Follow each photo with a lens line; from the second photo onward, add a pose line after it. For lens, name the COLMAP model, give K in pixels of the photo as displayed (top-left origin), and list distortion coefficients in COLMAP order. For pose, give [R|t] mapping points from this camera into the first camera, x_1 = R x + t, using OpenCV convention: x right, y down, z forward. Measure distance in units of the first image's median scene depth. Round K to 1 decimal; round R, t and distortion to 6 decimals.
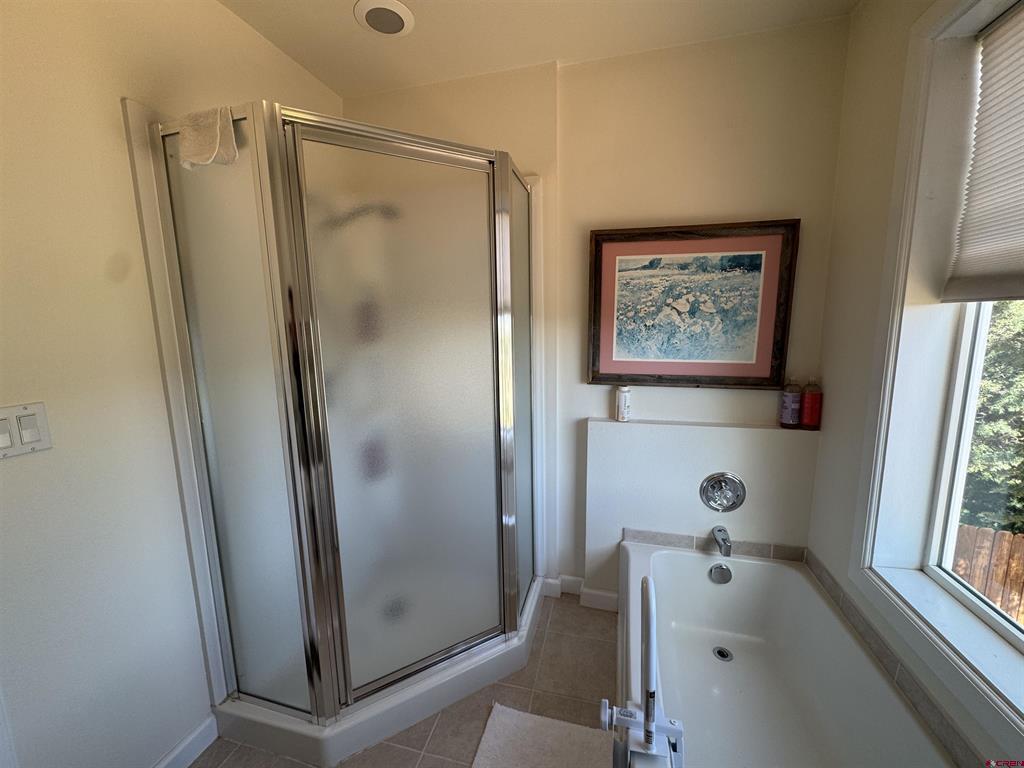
lens RADIAL K [[409.4, 0, 512.0], [0, 409.4, 384.0], [0, 0, 1]] dist [-0.002070, 0.000842]
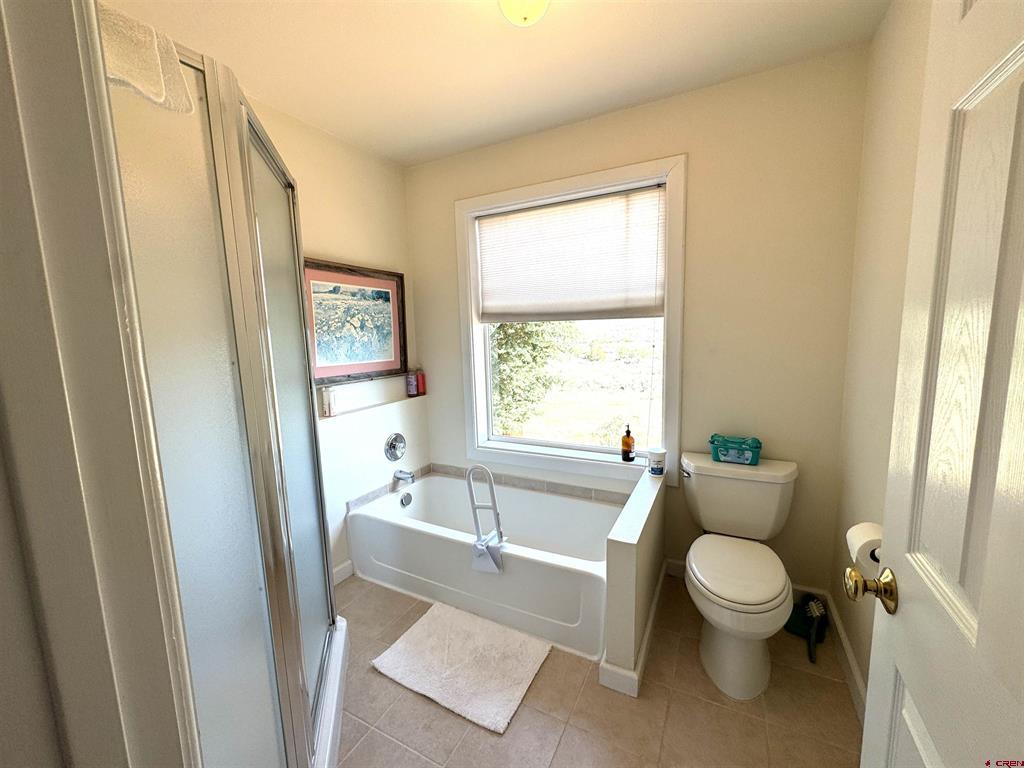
lens RADIAL K [[409.4, 0, 512.0], [0, 409.4, 384.0], [0, 0, 1]] dist [-0.002070, 0.000842]
pose [[0.233136, -0.118314, 0.965220, -0.808081], [0.172470, 0.981866, 0.078696, -0.006359], [-0.957027, 0.148125, 0.249314, 0.185932]]
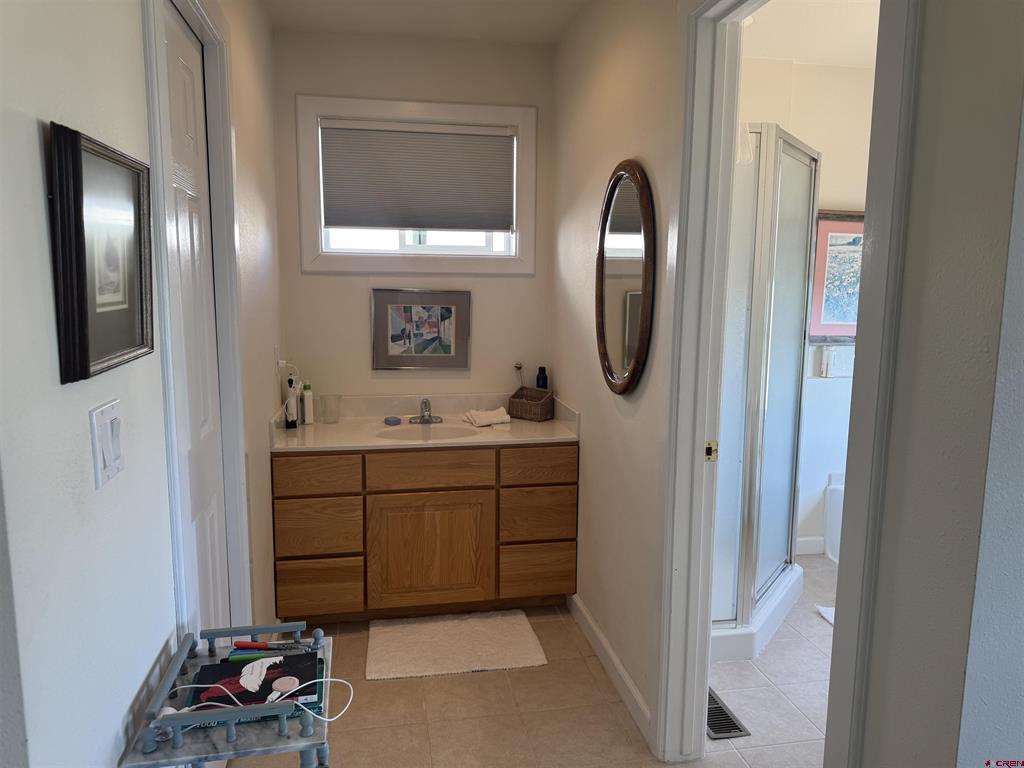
lens RADIAL K [[739.4, 0, 512.0], [0, 739.4, 384.0], [0, 0, 1]] dist [0.005924, 0.002214]
pose [[0.906165, -0.033644, 0.421585, -1.462597], [0.040222, 0.999168, -0.006717, 0.092076], [-0.421008, 0.023044, 0.906764, -0.508883]]
